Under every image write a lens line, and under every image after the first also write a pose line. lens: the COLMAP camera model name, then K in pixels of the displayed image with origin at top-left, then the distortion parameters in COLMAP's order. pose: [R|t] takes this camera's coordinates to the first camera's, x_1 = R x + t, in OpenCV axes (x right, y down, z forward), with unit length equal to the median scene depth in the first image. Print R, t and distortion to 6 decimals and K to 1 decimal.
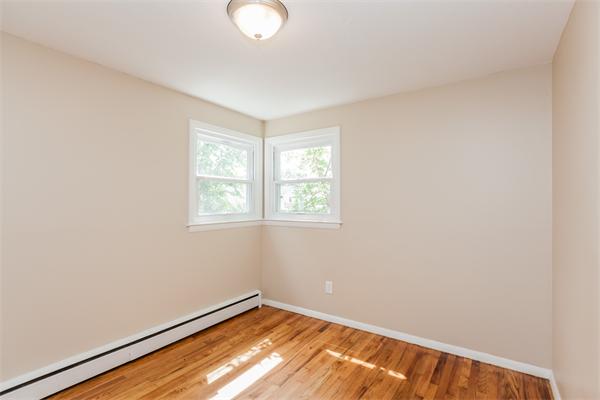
lens RADIAL K [[272.0, 0, 302.7], [0, 272.0, 205.2], [0, 0, 1]] dist [-0.000401, -0.000485]
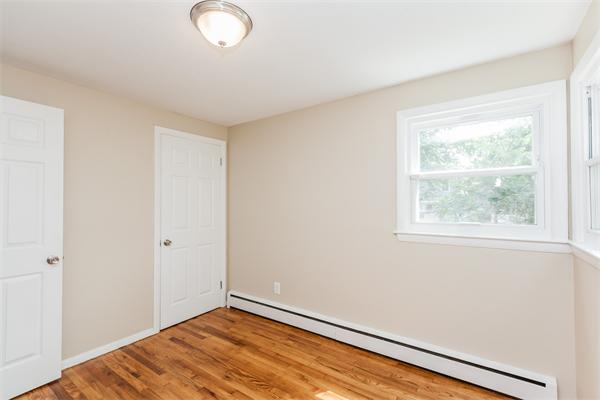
lens RADIAL K [[272.0, 0, 301.2], [0, 272.0, 201.1], [0, 0, 1]] dist [-0.000401, -0.000485]
pose [[0.004065, -0.010129, -0.999940, 0.434794], [-0.009105, 0.999907, -0.010166, -0.014747], [0.999950, 0.009146, 0.003973, 0.653223]]
